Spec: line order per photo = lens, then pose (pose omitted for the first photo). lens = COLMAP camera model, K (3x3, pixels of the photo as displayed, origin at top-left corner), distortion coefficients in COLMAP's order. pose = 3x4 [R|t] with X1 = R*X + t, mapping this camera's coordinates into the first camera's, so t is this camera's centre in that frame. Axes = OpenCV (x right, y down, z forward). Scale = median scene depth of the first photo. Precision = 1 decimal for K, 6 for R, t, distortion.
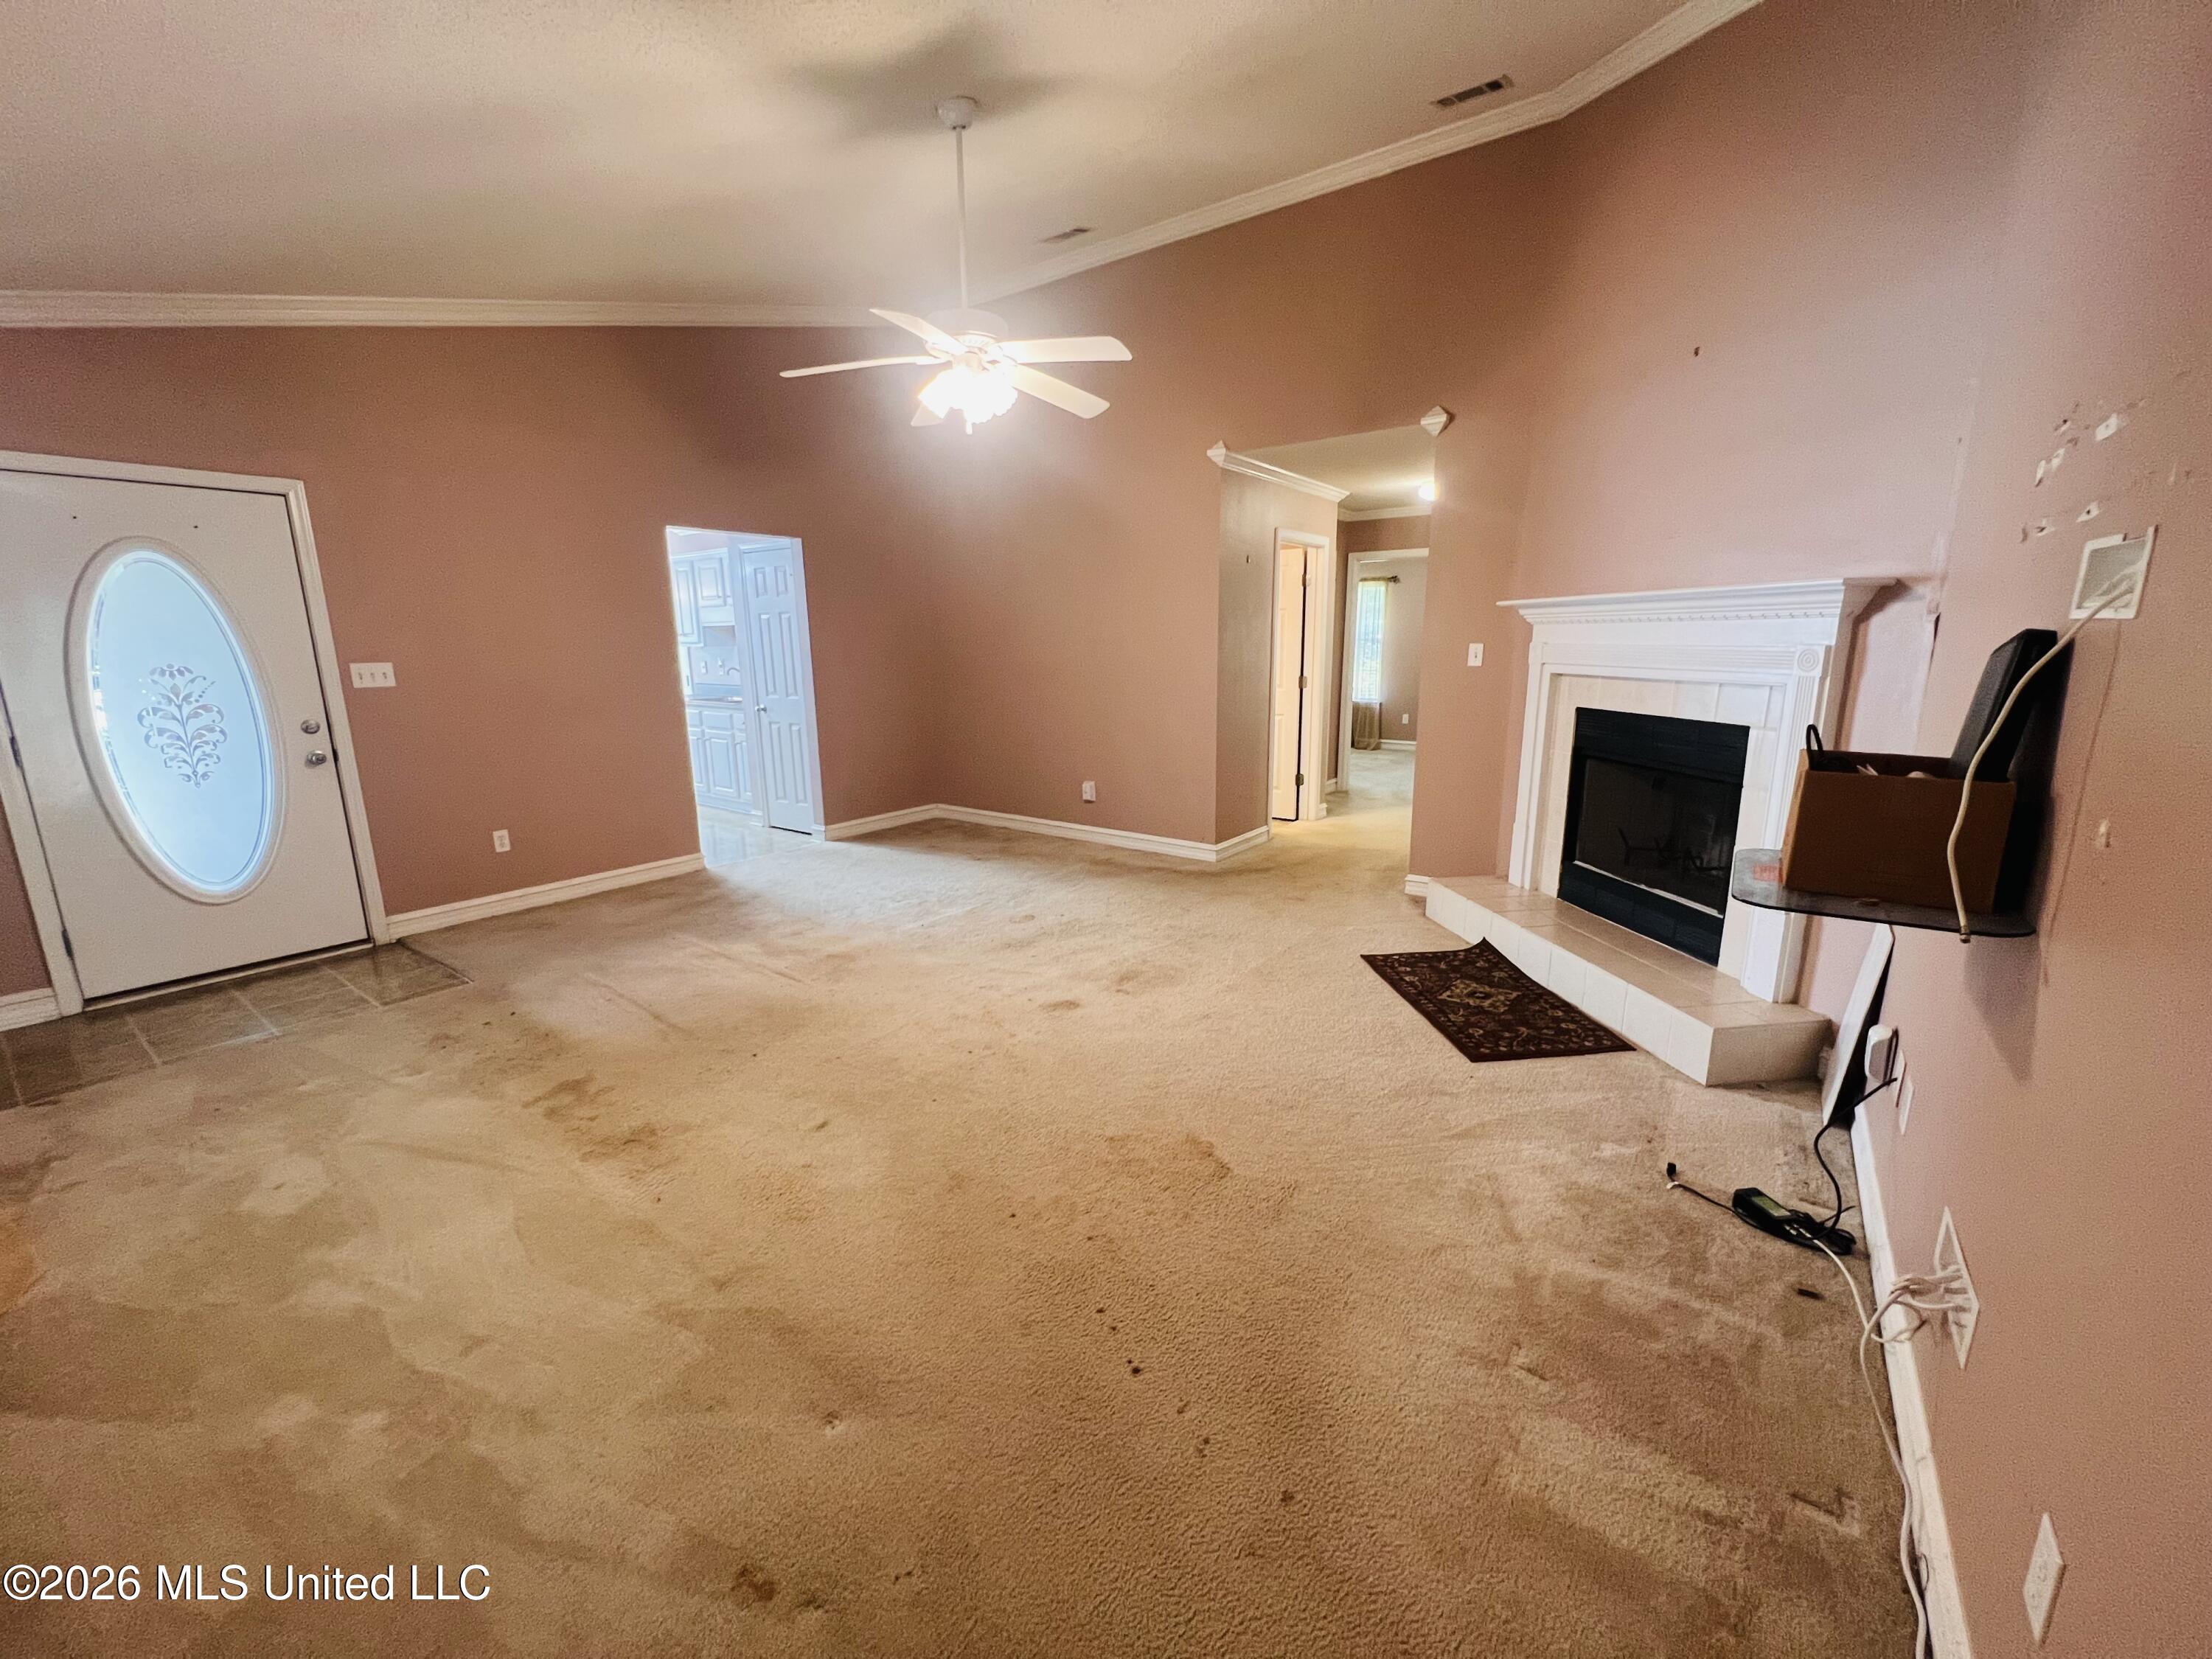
lens RADIAL K [[880.7, 0, 1101.4], [0, 880.7, 826.8], [0, 0, 1]] dist [-0.002290, 0.000267]
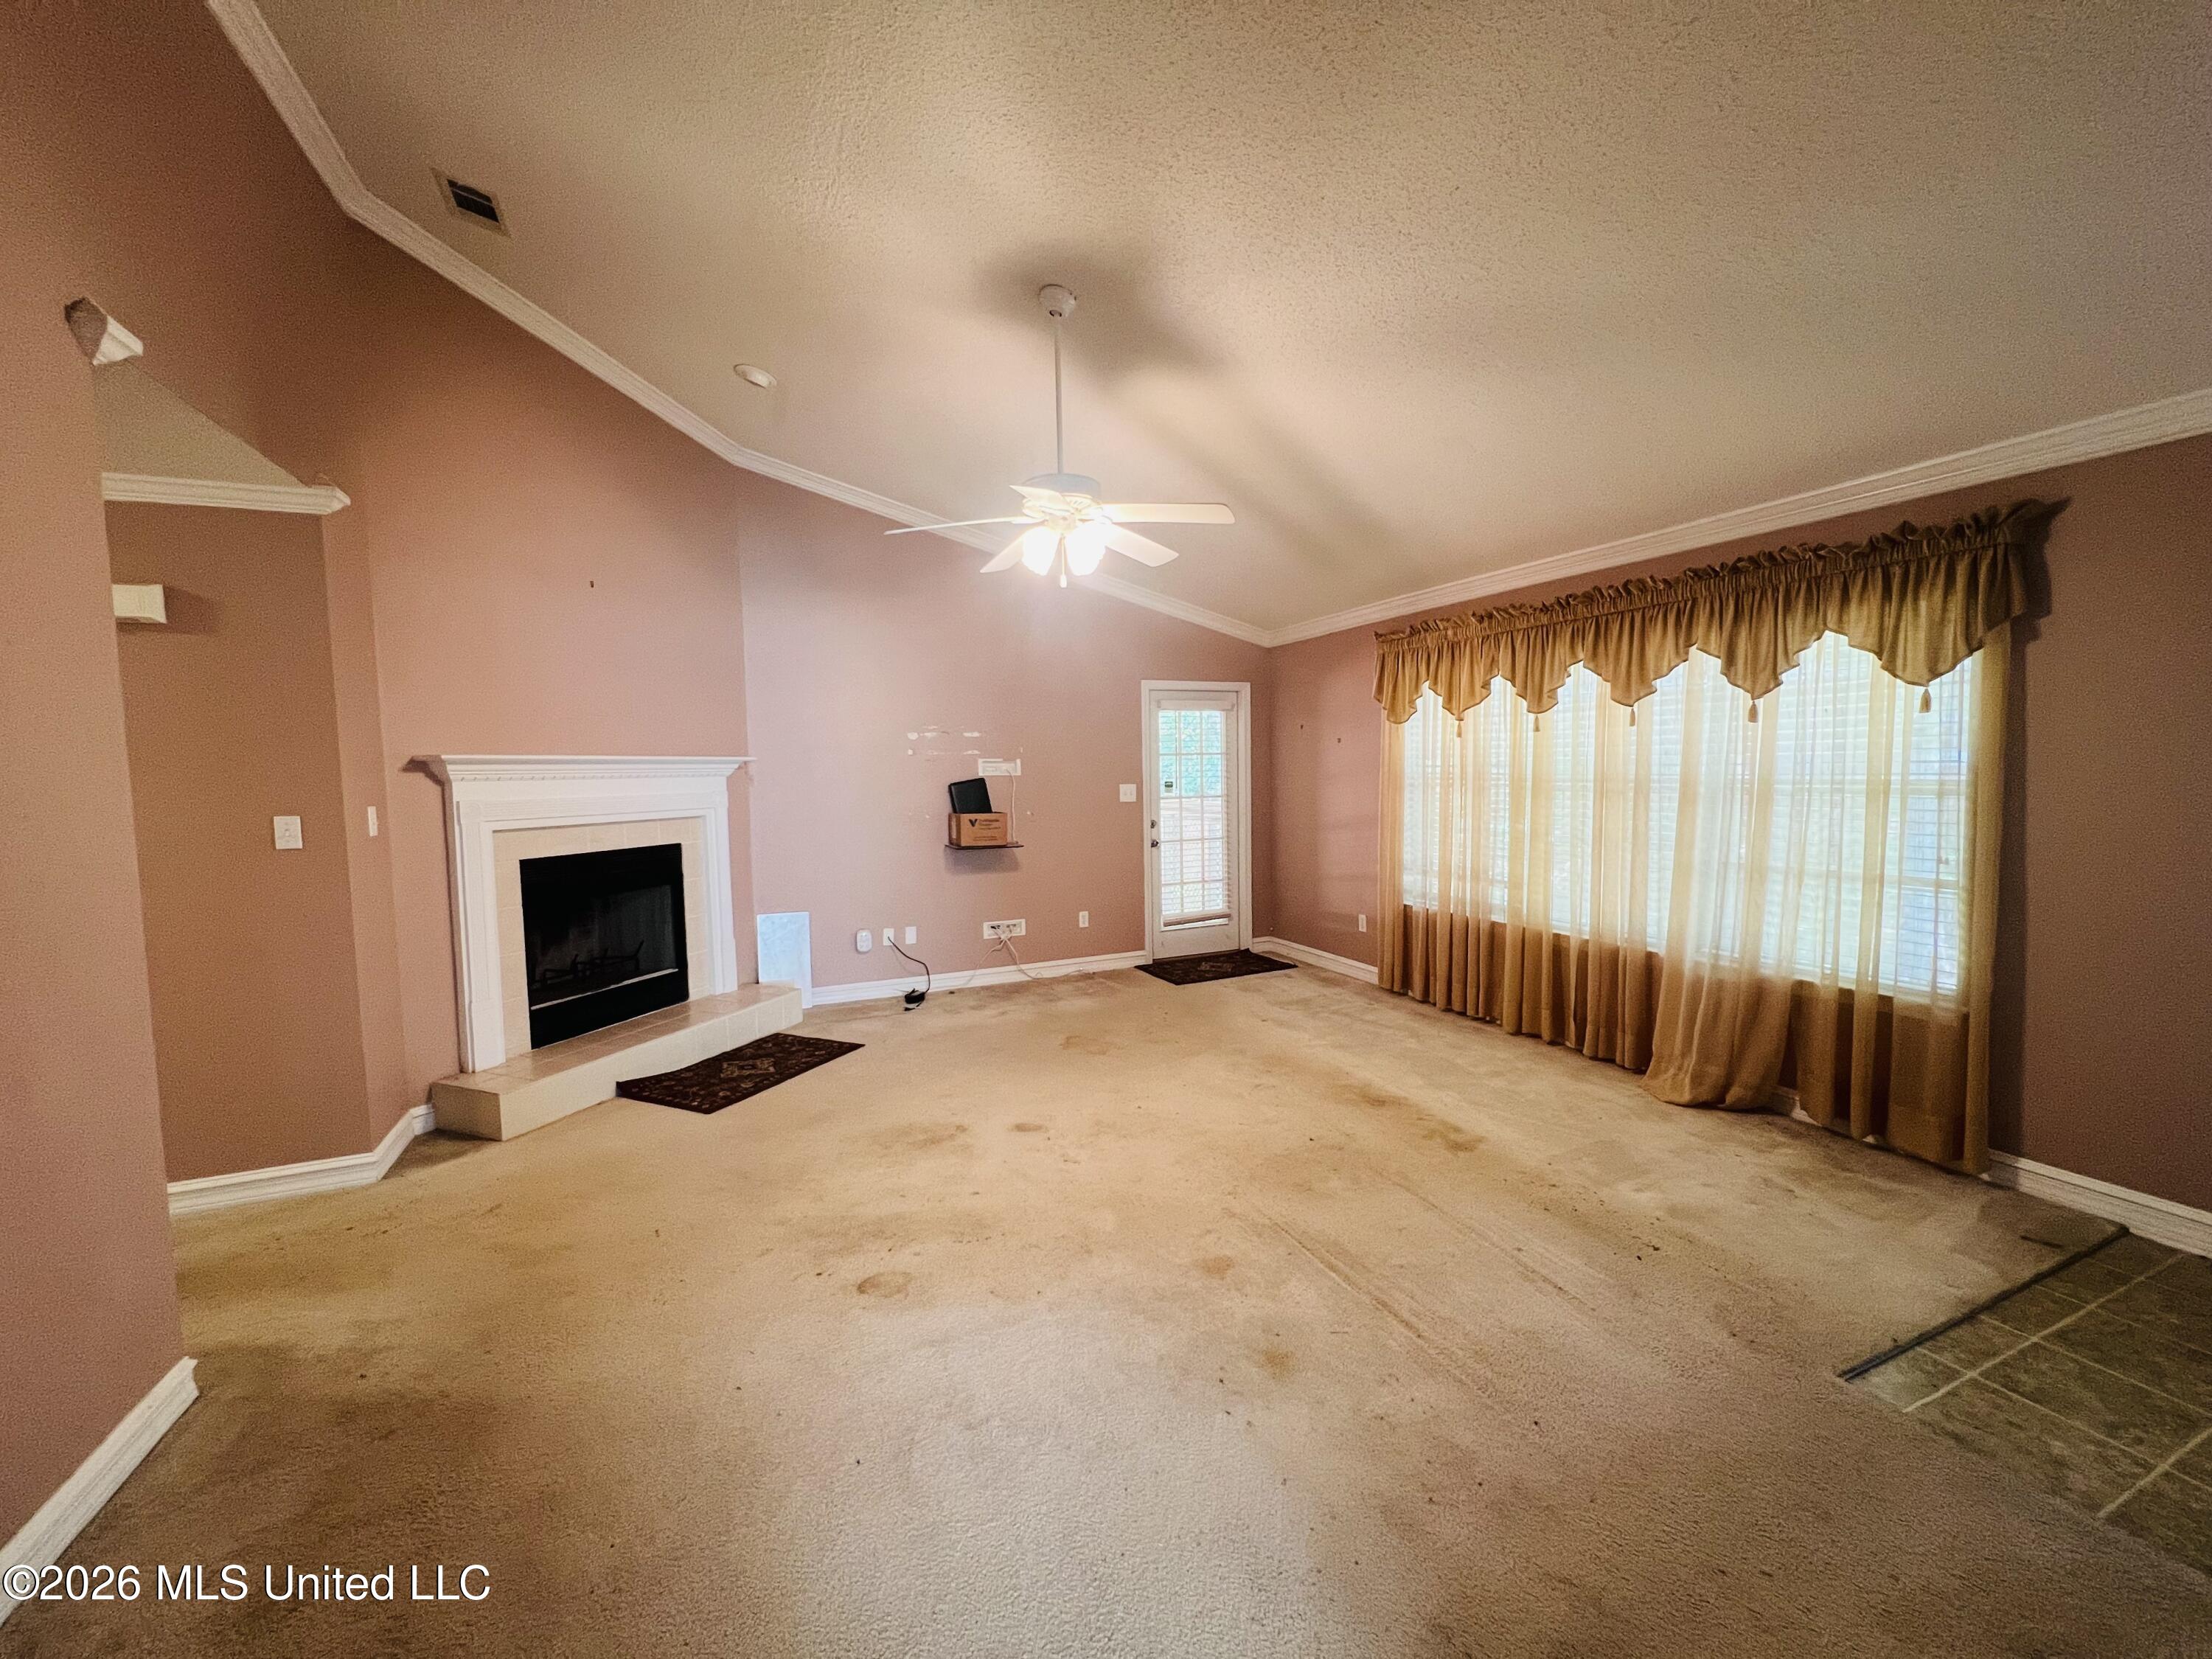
lens RADIAL K [[880.7, 0, 1121.3], [0, 880.7, 823.9], [0, 0, 1]] dist [-0.002290, 0.000267]
pose [[-0.879178, -0.005369, 0.476464, -0.591951], [0.125604, 0.961959, 0.242607, -0.354660], [-0.459642, 0.273141, -0.845058, 1.614934]]
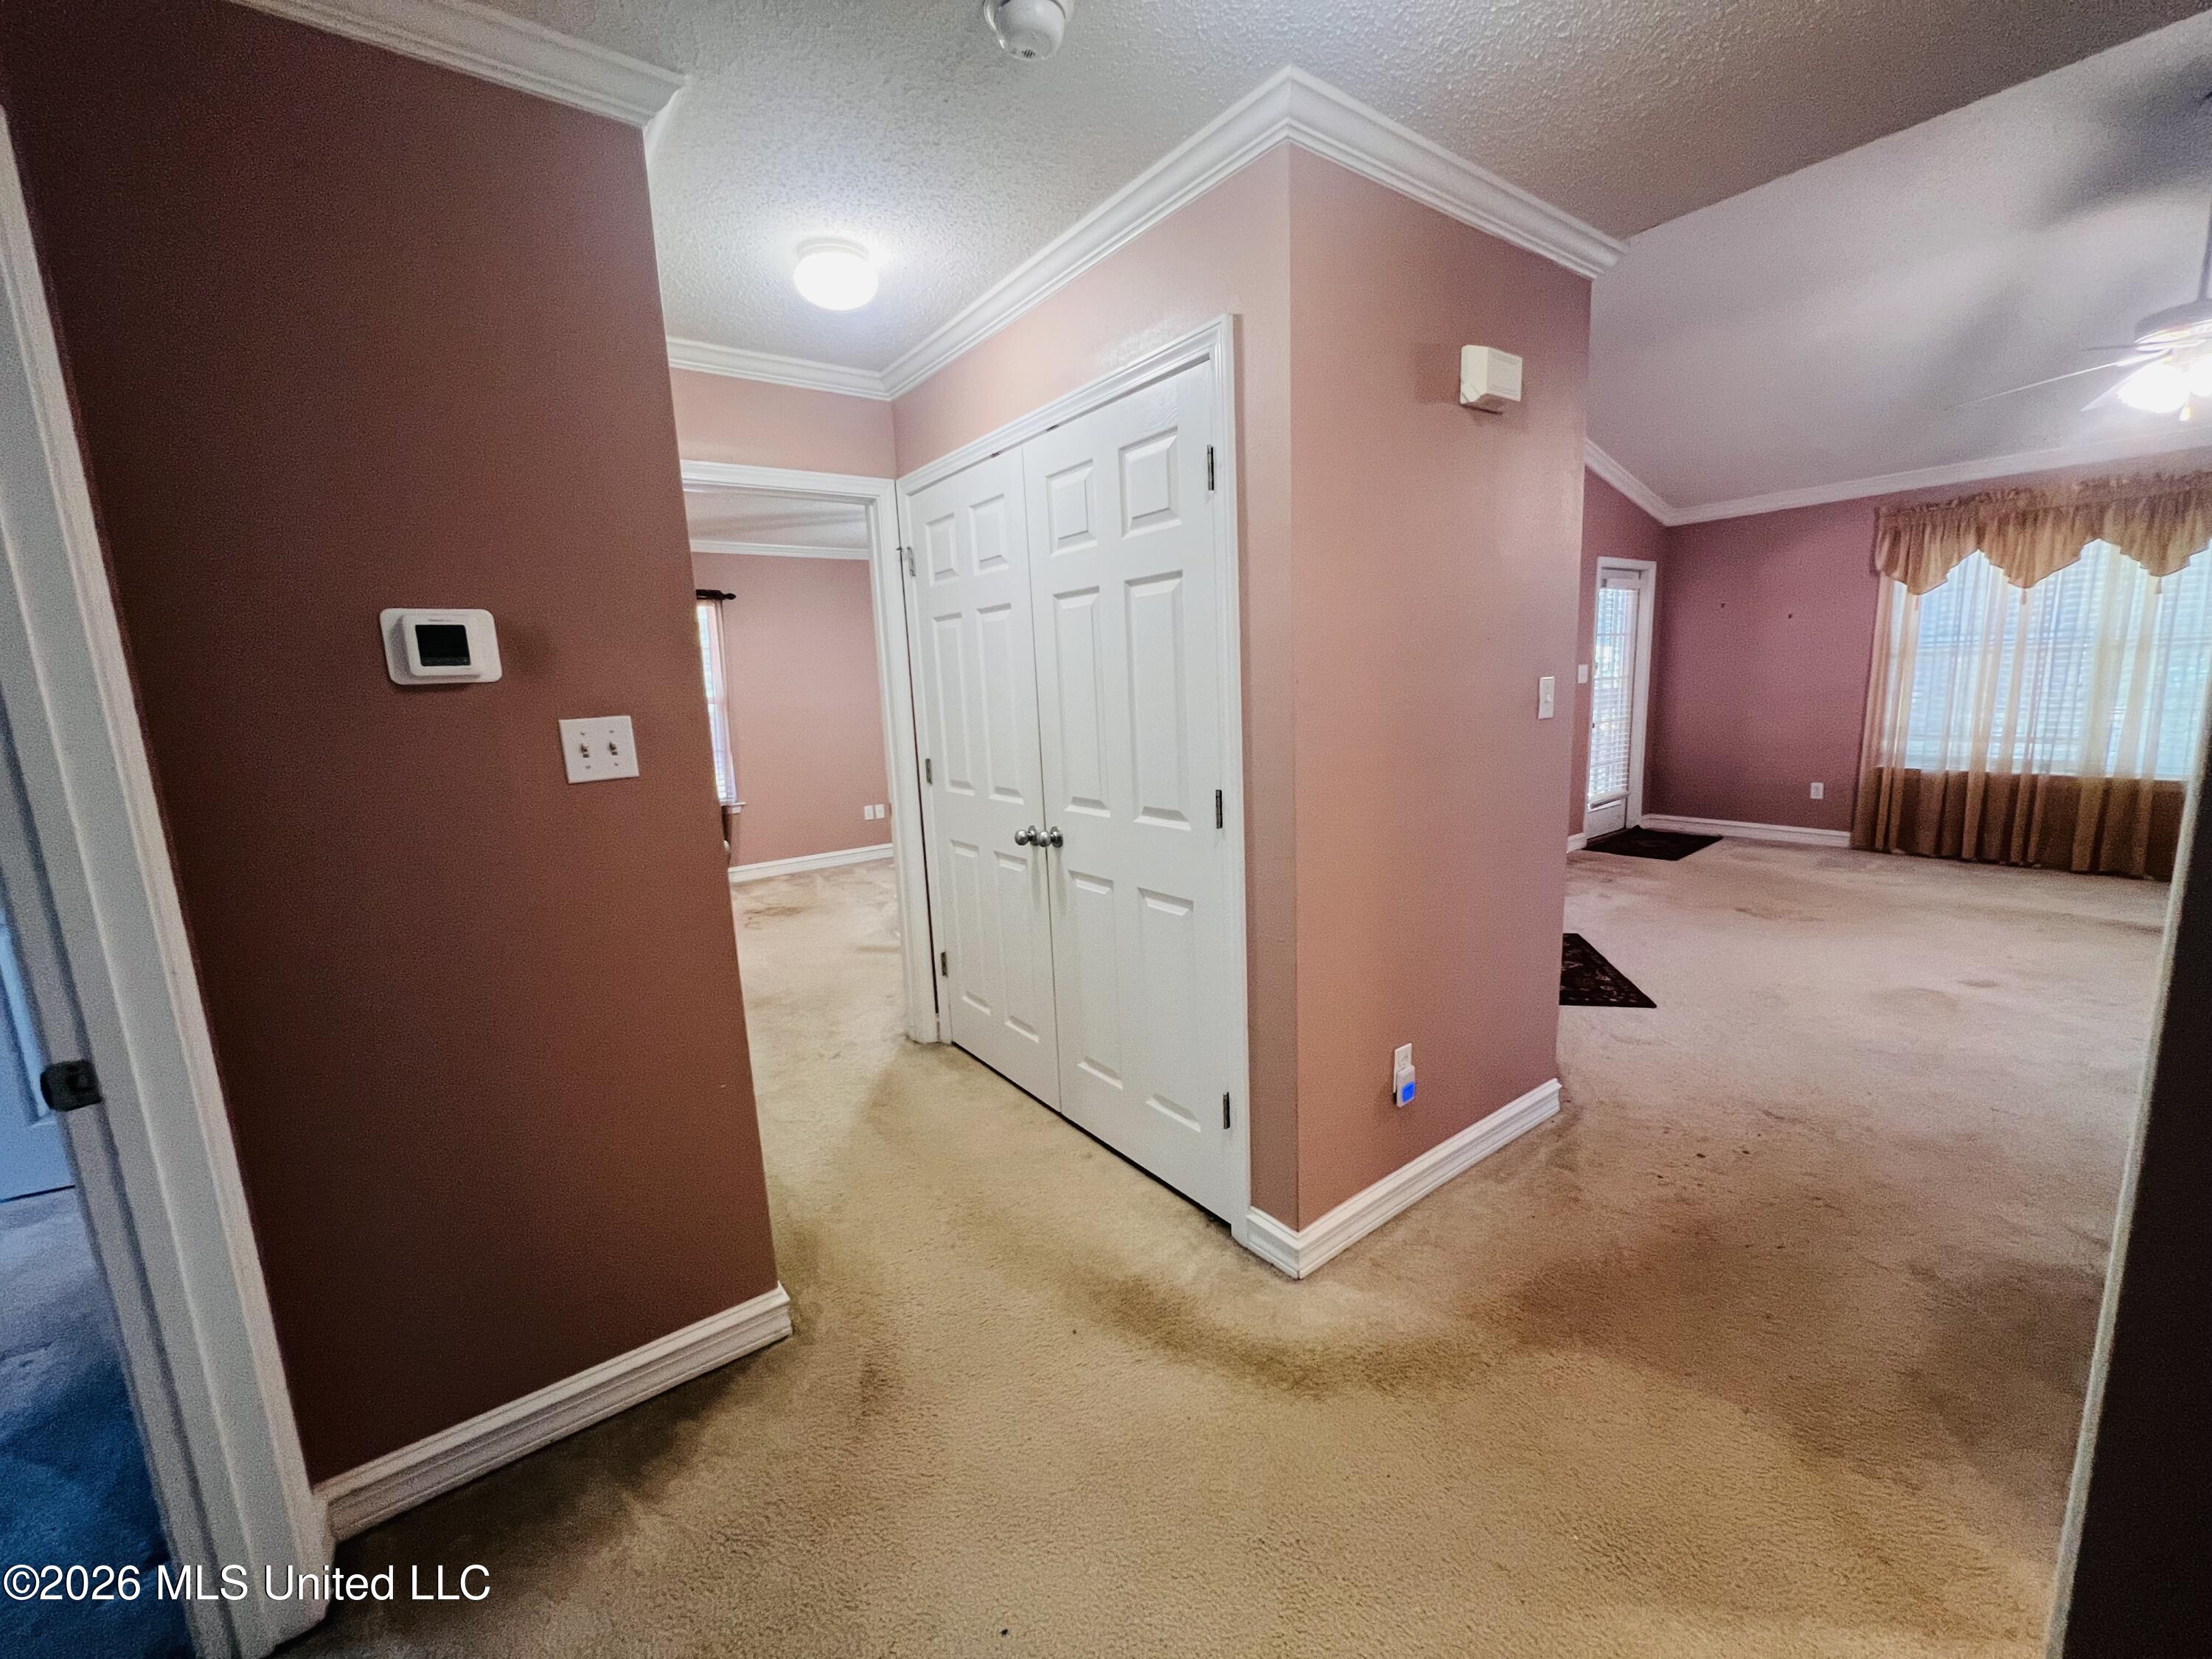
lens RADIAL K [[880.7, 0, 1113.6], [0, 880.7, 824.6], [0, 0, 1]] dist [-0.002290, 0.000267]
pose [[-0.954752, 0.004871, 0.297363, 0.599319], [0.116794, 0.925679, 0.359831, -0.446560], [-0.273510, 0.378279, -0.884362, 2.009746]]
